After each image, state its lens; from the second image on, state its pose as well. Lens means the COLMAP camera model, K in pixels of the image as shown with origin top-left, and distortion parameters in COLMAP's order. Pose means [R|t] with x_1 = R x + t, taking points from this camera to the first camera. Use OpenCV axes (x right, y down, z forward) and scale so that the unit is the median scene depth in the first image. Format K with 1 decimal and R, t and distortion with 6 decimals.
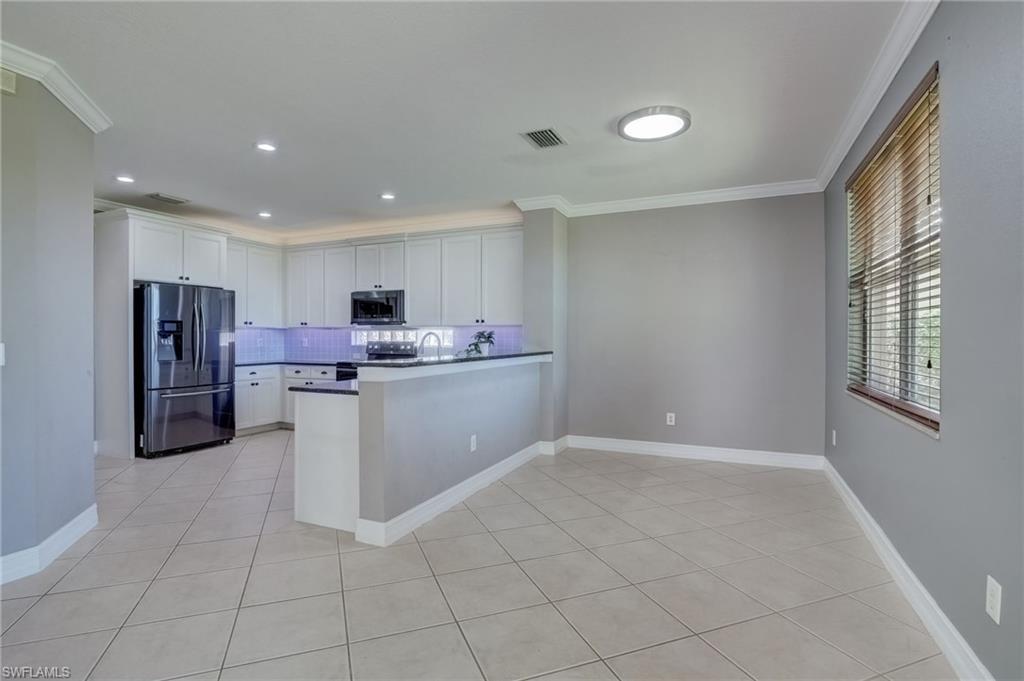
lens RADIAL K [[504.6, 0, 512.0], [0, 504.6, 340.5], [0, 0, 1]] dist [-0.031507, 0.029808]
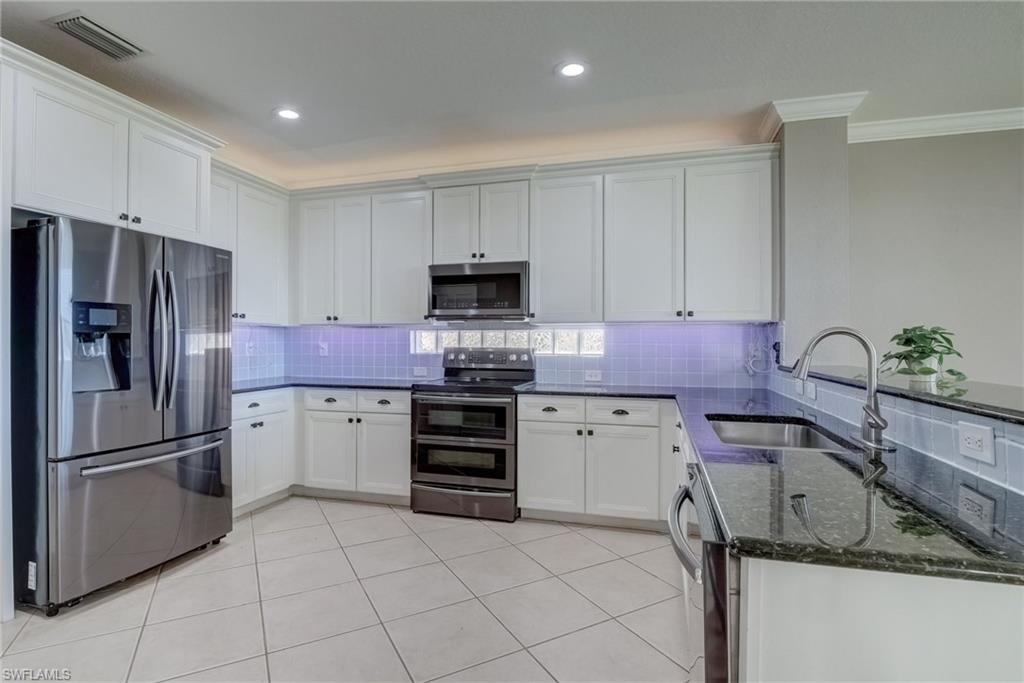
lens RADIAL K [[496.9, 0, 512.0], [0, 496.9, 341.5], [0, 0, 1]] dist [-0.008924, -0.000027]
pose [[0.989972, 0.001371, 0.141256, -0.318226], [-0.000548, 0.999983, -0.005862, -0.002490], [-0.141261, 0.005726, 0.989956, 0.424507]]
